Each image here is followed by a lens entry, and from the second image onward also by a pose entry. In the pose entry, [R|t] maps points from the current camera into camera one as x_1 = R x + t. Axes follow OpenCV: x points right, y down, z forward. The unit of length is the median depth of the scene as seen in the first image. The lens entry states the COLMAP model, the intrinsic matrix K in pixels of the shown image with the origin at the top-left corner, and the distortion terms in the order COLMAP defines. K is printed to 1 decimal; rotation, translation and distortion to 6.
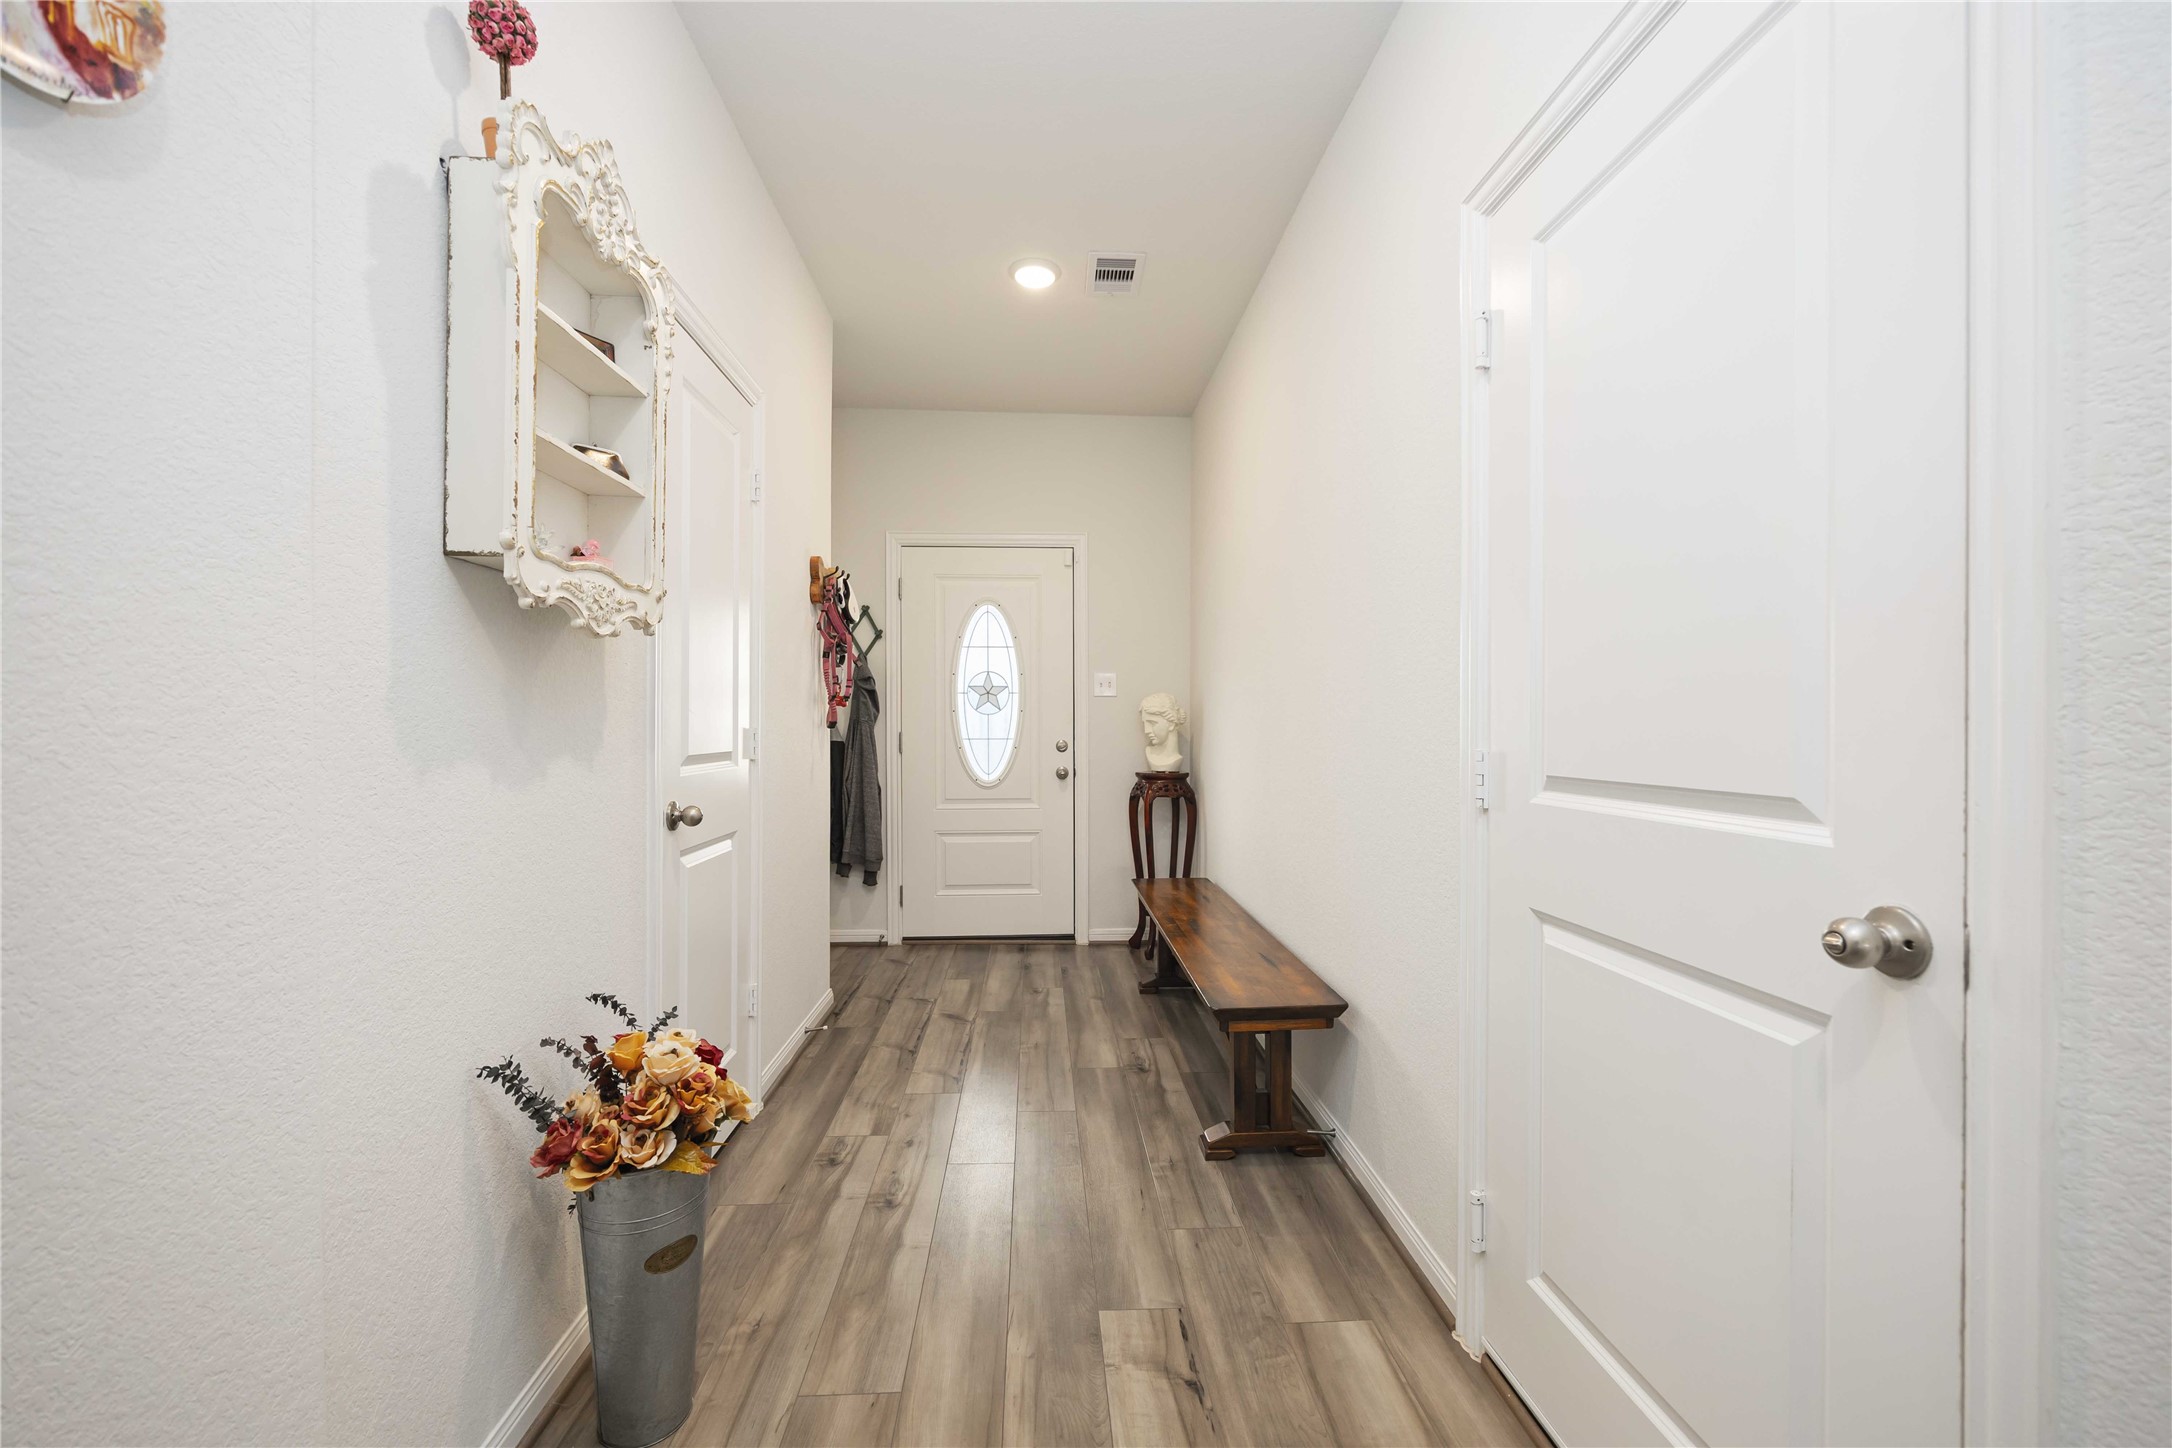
lens RADIAL K [[829.2, 0, 1068.7], [0, 829.2, 725.4], [0, 0, 1]] dist [-0.001583, -0.000122]
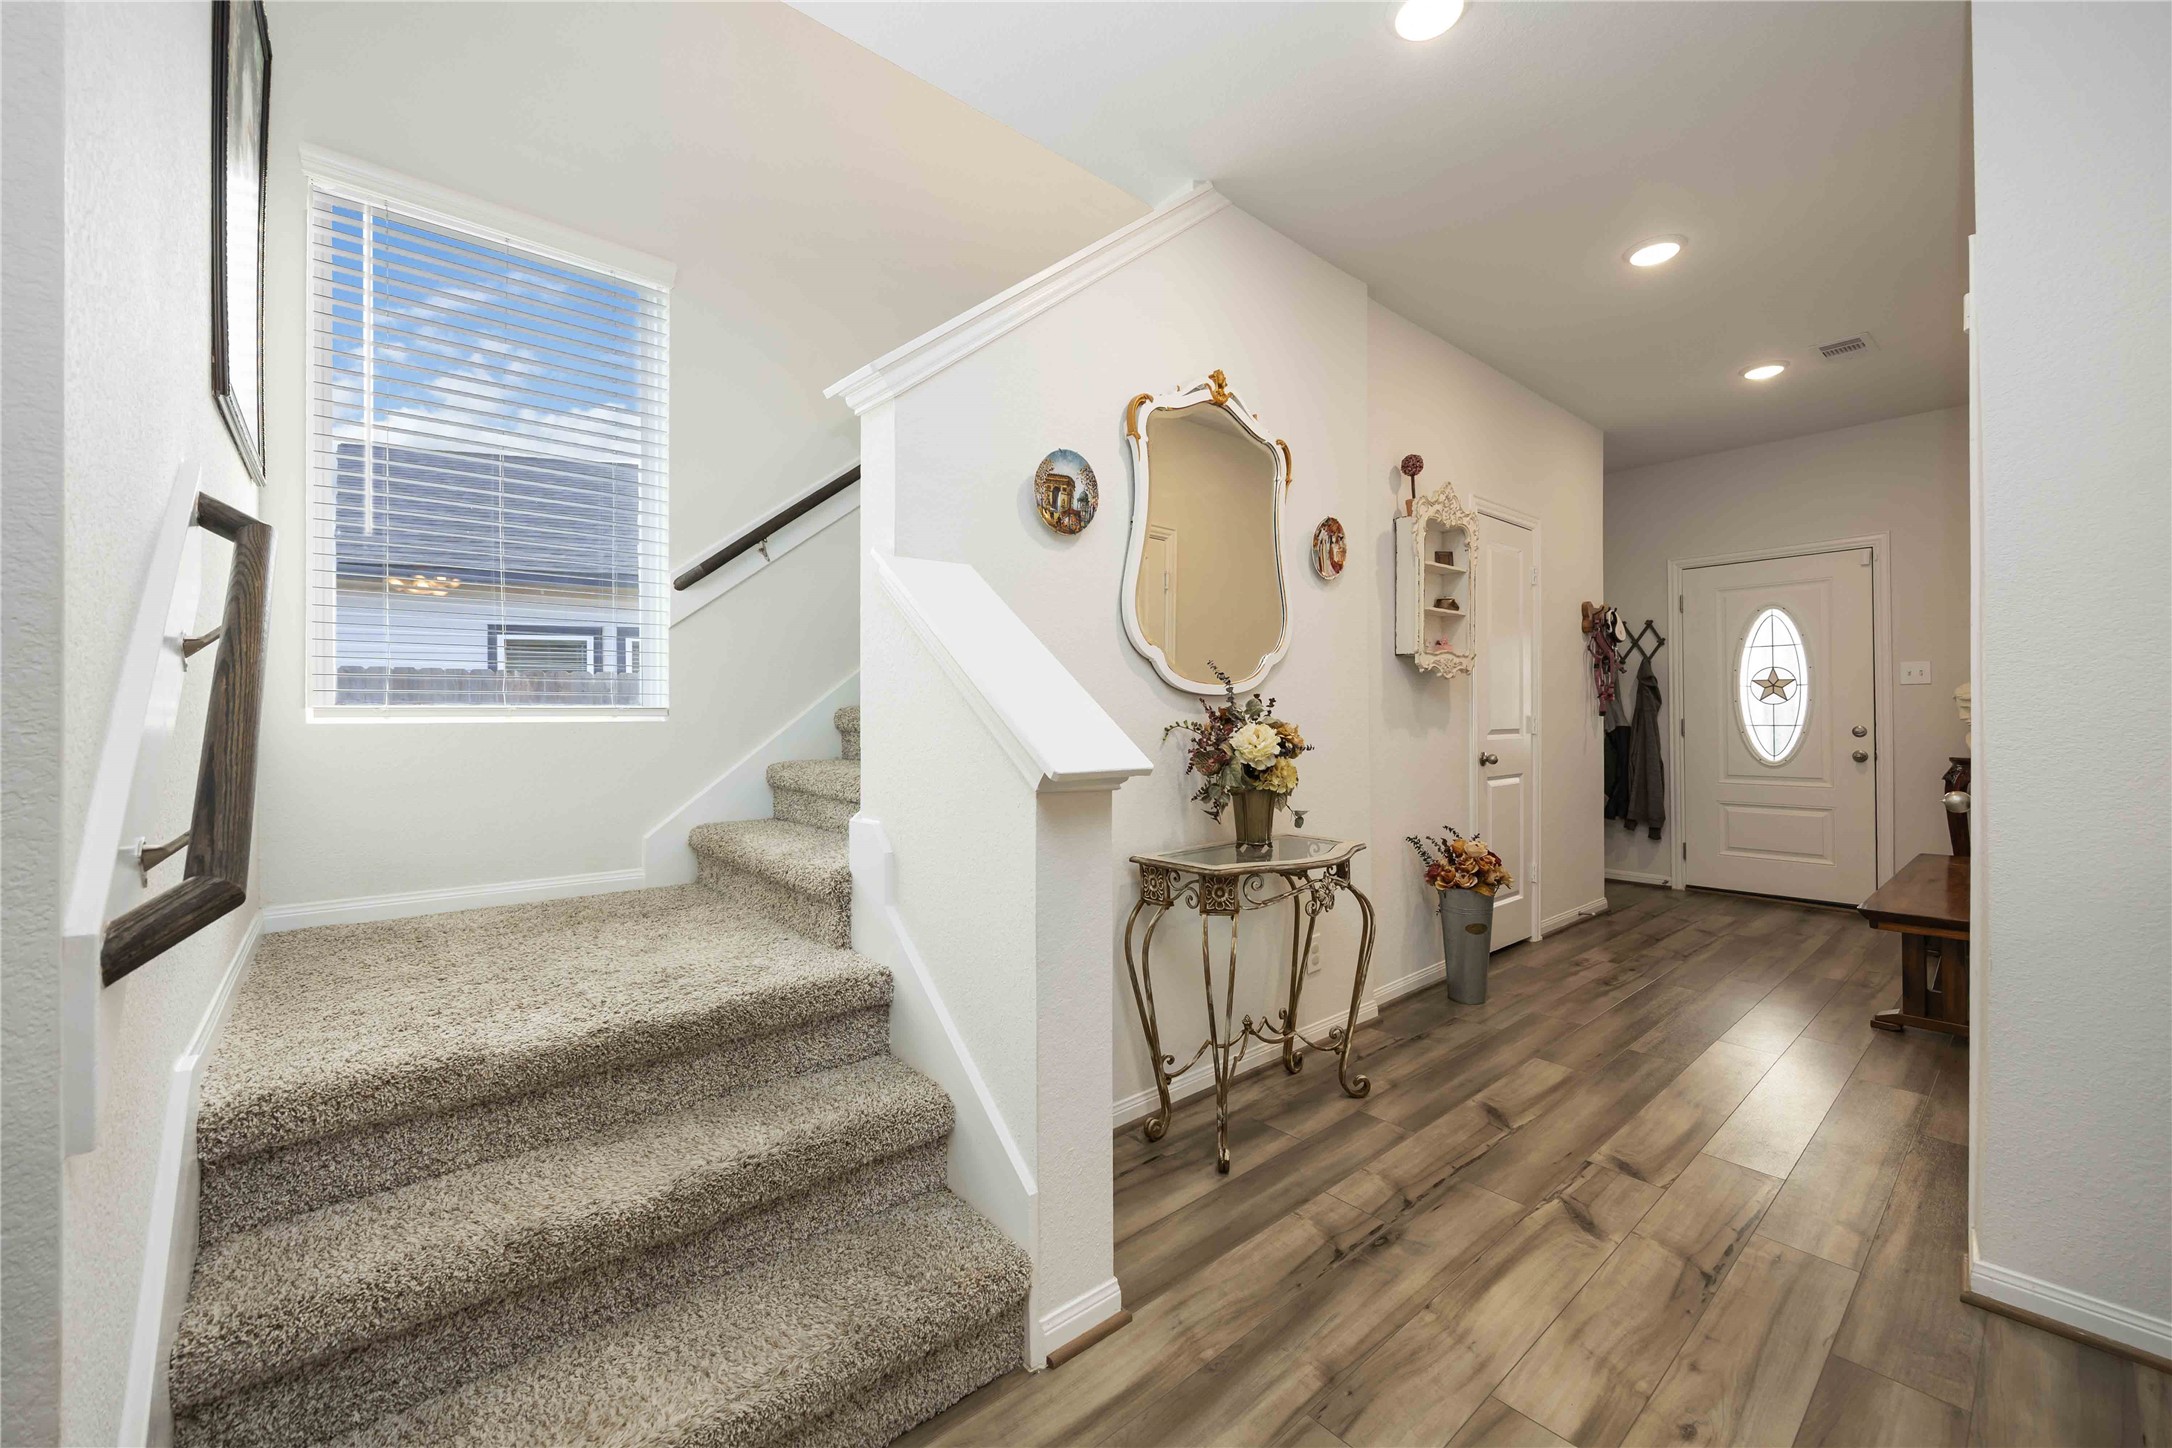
lens RADIAL K [[829.2, 0, 1066.4], [0, 829.2, 716.5], [0, 0, 1]] dist [-0.001583, -0.000122]
pose [[0.578283, -0.004233, -0.815825, 0.339211], [0.003875, 0.999990, -0.002442, 0.004023], [0.815827, -0.001750, 0.578293, -0.579724]]
